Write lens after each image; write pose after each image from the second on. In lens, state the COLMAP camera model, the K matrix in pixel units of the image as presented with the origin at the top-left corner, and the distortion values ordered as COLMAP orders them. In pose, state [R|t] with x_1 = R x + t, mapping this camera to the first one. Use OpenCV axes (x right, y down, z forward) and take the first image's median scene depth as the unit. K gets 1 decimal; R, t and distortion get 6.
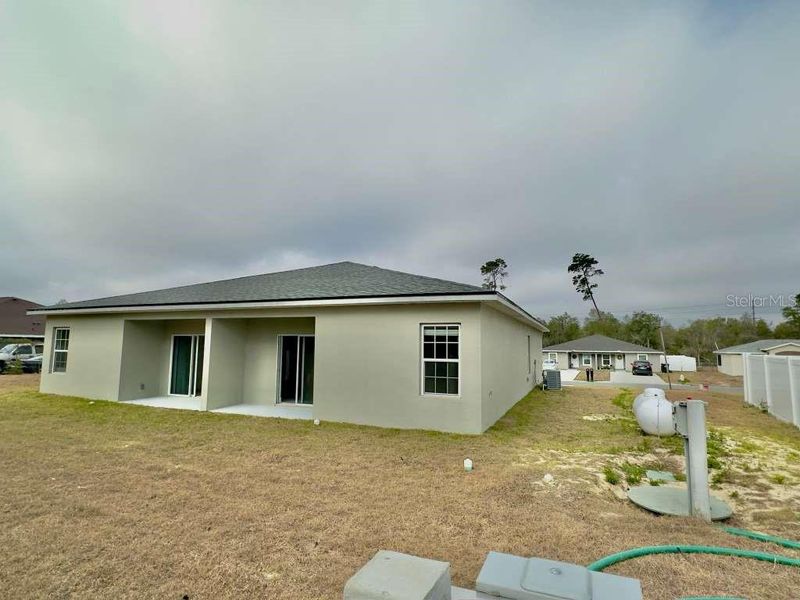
lens RADIAL K [[444.6, 0, 400.0], [0, 444.6, 300.0], [0, 0, 1]] dist [-0.000618, 0.001133]
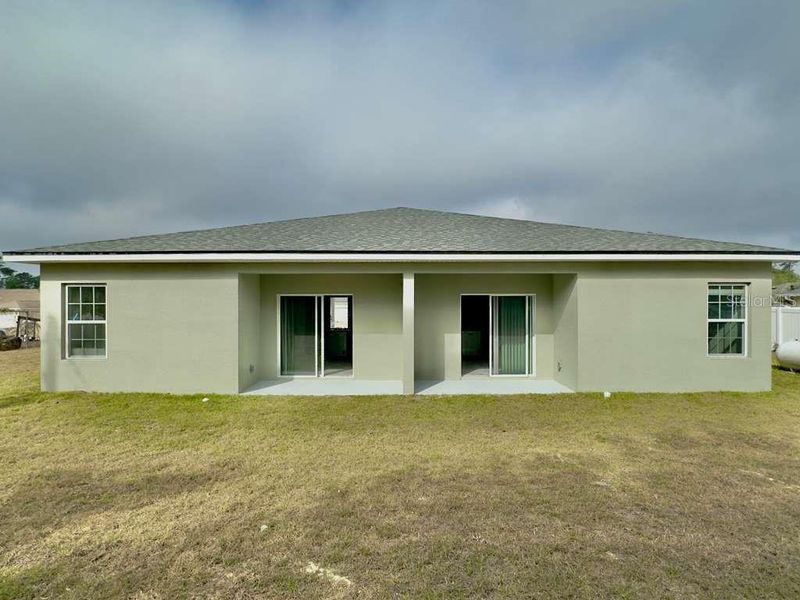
lens RADIAL K [[444.6, 0, 400.0], [0, 444.6, 300.0], [0, 0, 1]] dist [-0.000618, 0.001133]
pose [[0.909874, -0.012152, 0.414706, -0.758021], [-0.030259, 0.994965, 0.095543, 0.015065], [-0.413780, -0.099481, 0.904925, 0.326853]]
